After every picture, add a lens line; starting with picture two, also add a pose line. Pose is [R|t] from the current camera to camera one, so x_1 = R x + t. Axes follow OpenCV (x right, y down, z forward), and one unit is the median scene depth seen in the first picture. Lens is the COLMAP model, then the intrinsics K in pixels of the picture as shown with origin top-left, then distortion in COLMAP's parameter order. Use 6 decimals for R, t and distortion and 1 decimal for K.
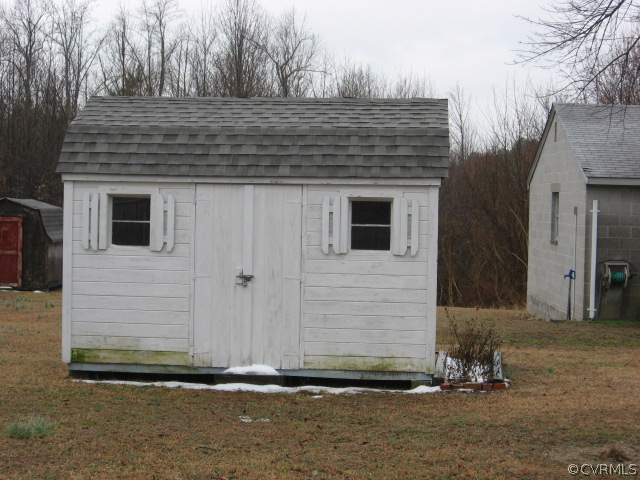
lens RADIAL K [[1331.5, 0, 320.2], [0, 1331.5, 240.0], [0, 0, 1]] dist [-0.075247, 0.000000]
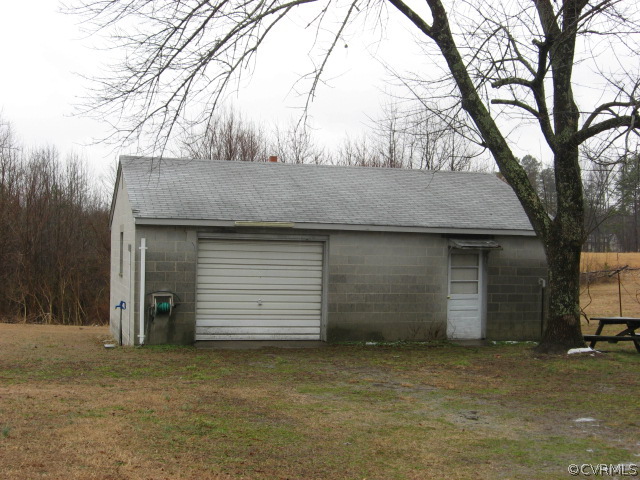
lens RADIAL K [[885.6, 0, 319.8], [0, 885.6, 240.2], [0, 0, 1]] dist [-0.018258, 0.000000]
pose [[0.953070, -0.000073, 0.302751, 0.122583], [0.010479, 0.999409, -0.032746, -0.002374], [-0.302570, 0.034382, 0.952507, 0.241287]]
